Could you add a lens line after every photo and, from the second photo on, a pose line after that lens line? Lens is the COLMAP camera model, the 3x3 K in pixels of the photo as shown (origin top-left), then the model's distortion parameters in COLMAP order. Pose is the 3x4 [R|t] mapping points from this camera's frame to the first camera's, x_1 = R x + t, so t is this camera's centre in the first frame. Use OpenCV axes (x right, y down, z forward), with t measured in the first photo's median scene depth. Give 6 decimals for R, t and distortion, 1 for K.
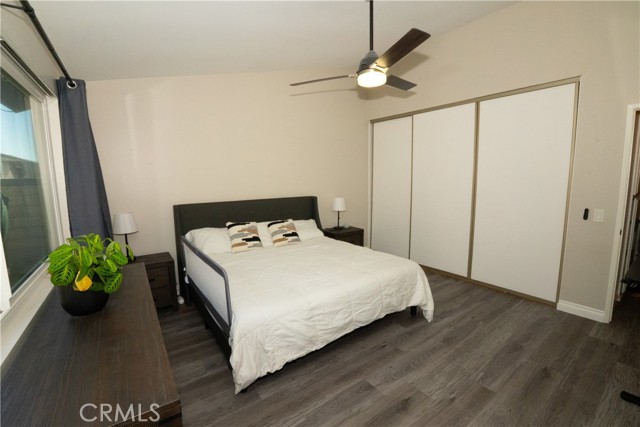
lens RADIAL K [[278.2, 0, 319.2], [0, 278.2, 213.6], [0, 0, 1]] dist [-0.041873, -0.000325]
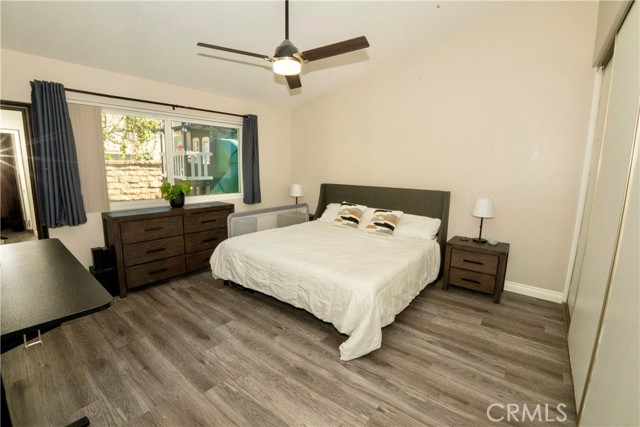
lens RADIAL K [[278.2, 0, 319.0], [0, 278.2, 212.5], [0, 0, 1]] dist [-0.041873, -0.000325]
pose [[0.280620, 0.170229, -0.944603, 1.157104], [-0.147884, 0.980064, 0.132687, -0.096994], [0.948358, 0.102457, 0.300200, 0.770949]]
